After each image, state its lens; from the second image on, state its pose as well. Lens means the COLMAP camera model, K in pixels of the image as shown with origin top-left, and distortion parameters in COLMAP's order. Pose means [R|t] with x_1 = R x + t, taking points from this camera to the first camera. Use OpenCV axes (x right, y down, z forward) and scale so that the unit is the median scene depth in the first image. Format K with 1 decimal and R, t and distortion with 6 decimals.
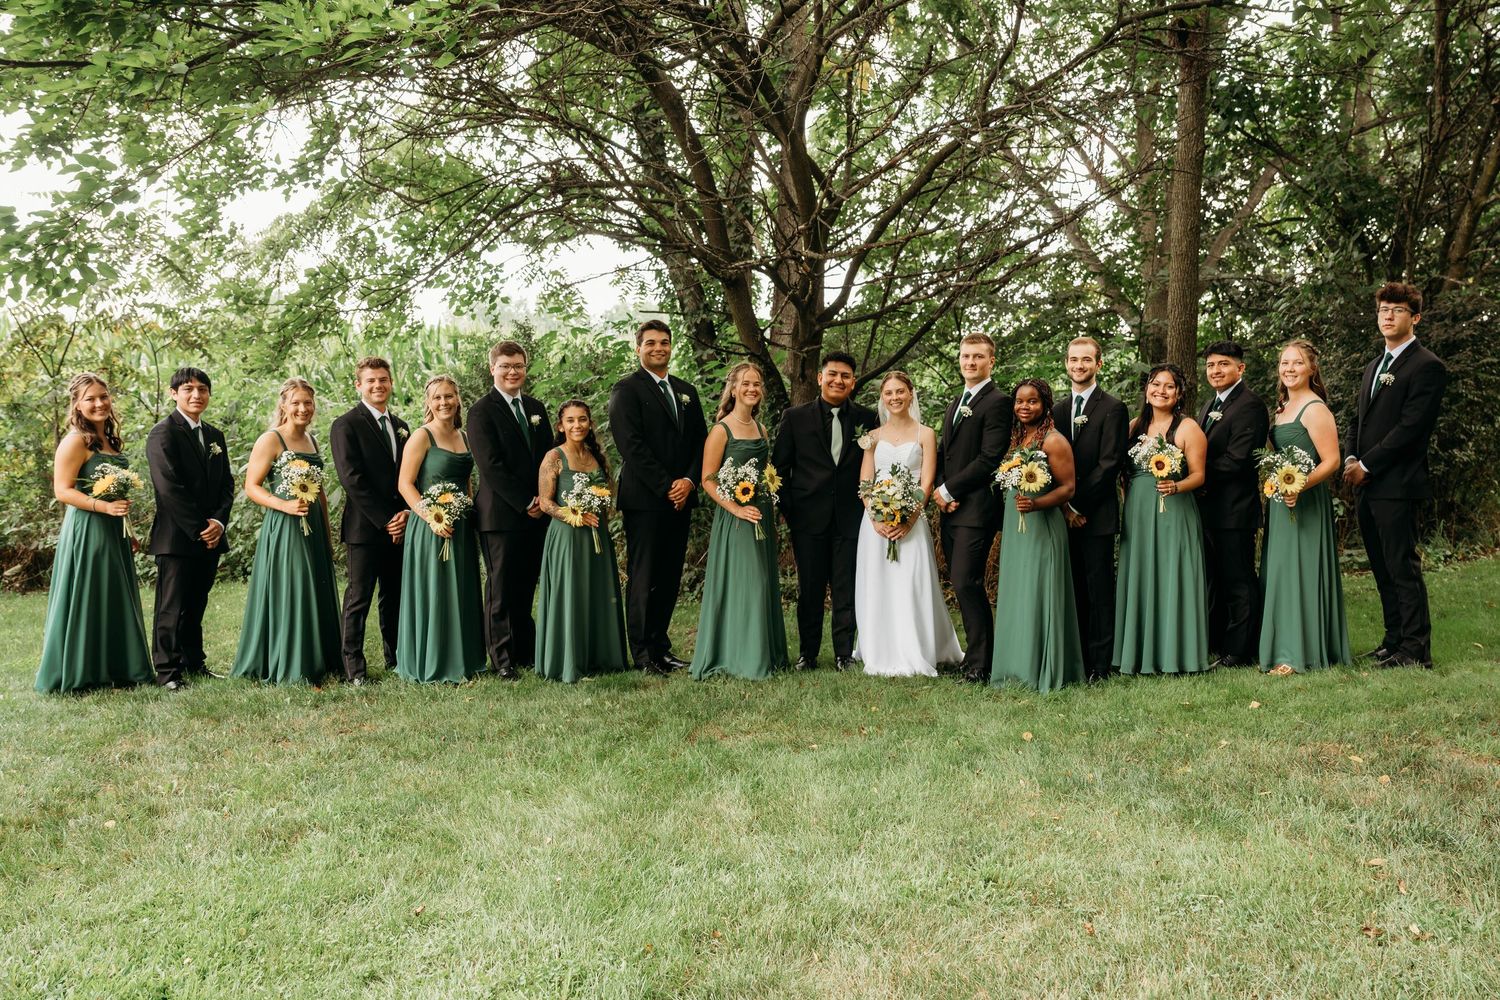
lens RADIAL K [[1167.9, 0, 750.0], [0, 1167.9, 500.0], [0, 0, 1]] dist [0.003060, 0.000047]
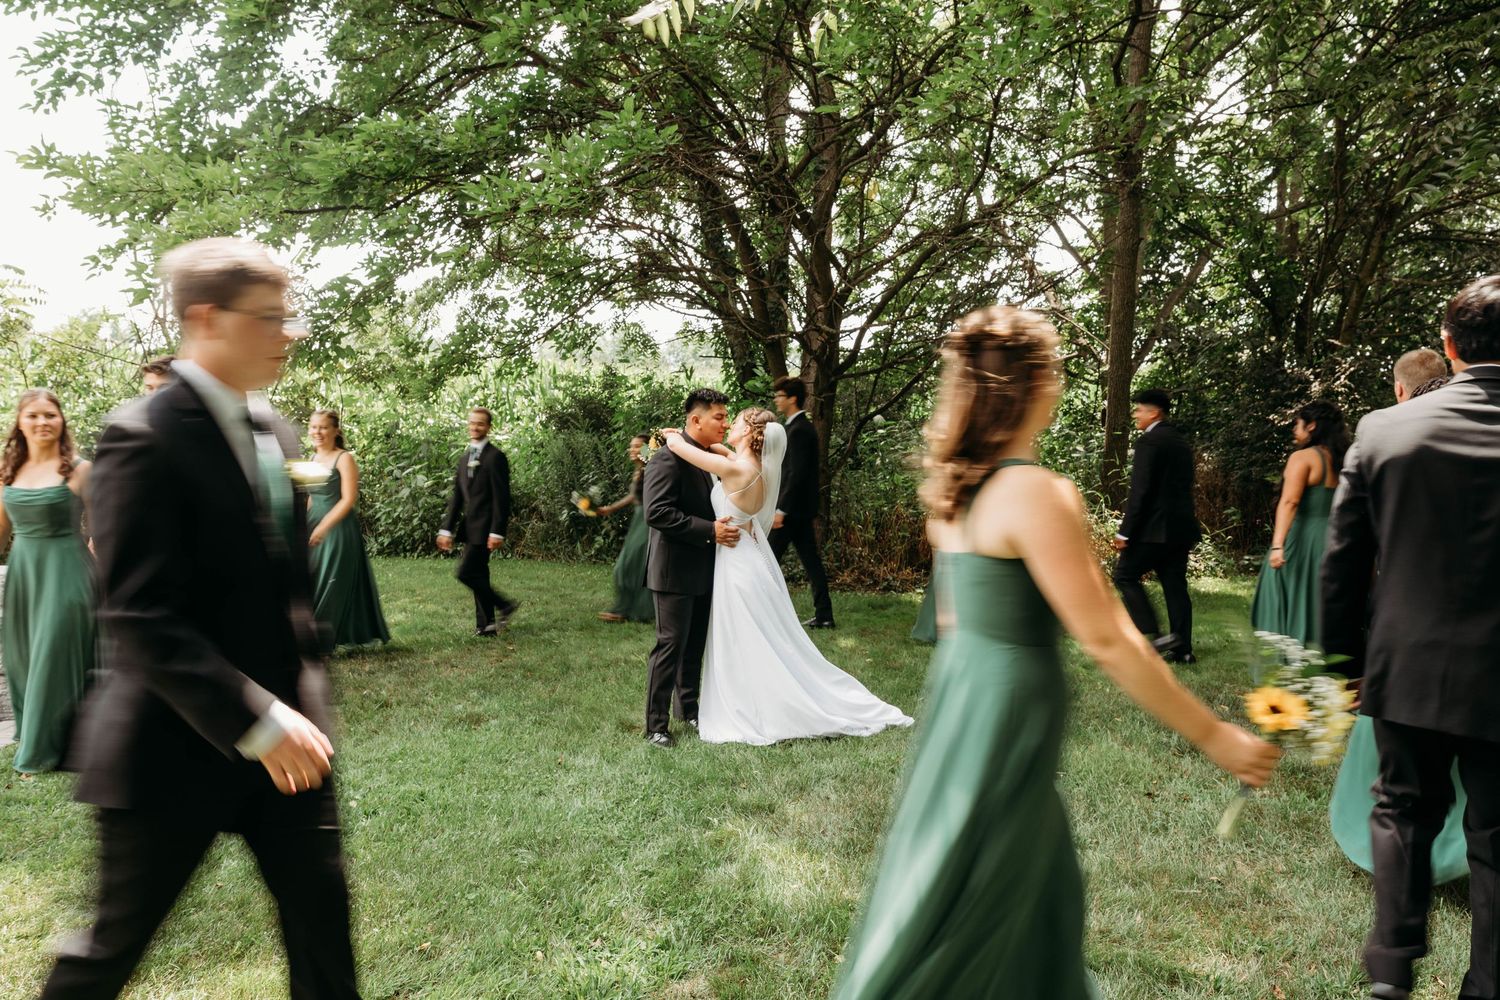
lens RADIAL K [[1123.2, 0, 750.0], [0, 1123.2, 500.0], [0, 0, 1]] dist [-0.013371, 0.025962]
pose [[0.998895, 0.026424, -0.038872, 0.015092], [-0.025904, 0.999569, 0.013812, -0.021952], [0.039221, -0.012790, 0.999149, -0.265054]]
